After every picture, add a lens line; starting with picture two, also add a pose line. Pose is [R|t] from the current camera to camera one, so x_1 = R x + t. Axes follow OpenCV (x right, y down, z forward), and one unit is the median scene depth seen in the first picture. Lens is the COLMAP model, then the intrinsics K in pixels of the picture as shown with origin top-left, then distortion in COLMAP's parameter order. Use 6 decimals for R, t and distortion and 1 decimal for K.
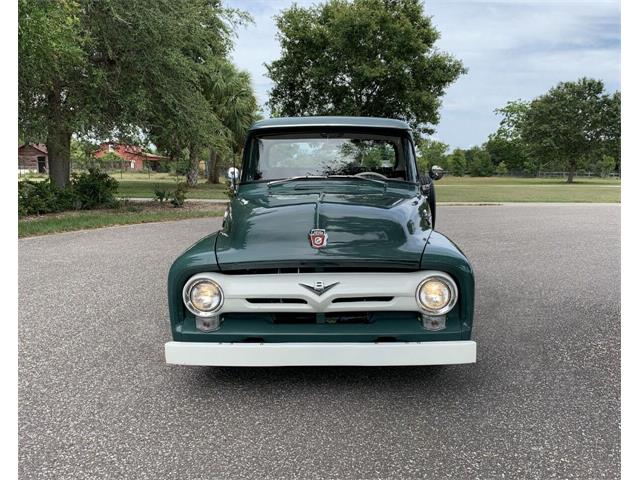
lens RADIAL K [[558.7, 0, 319.0], [0, 558.7, 250.1], [0, 0, 1]] dist [0.055469, -0.101832]
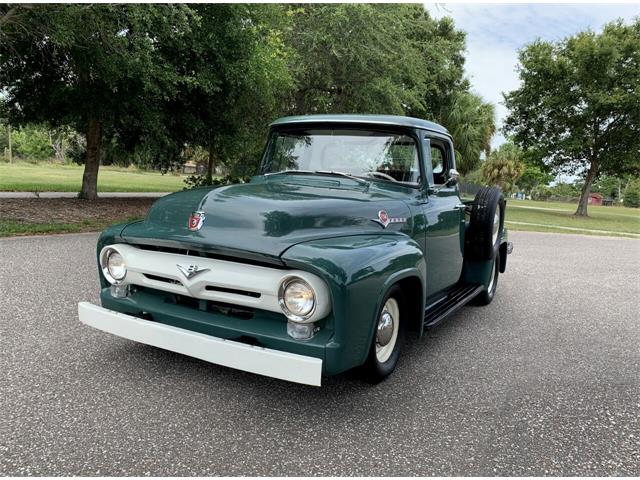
lens RADIAL K [[491.2, 0, 319.9], [0, 491.2, 230.8], [0, 0, 1]] dist [0.003799, -0.003350]
pose [[0.895214, 0.105820, -0.432891, 0.494807], [-0.129354, 0.991279, -0.025185, -0.008781], [0.426450, 0.078542, 0.901095, 0.283610]]
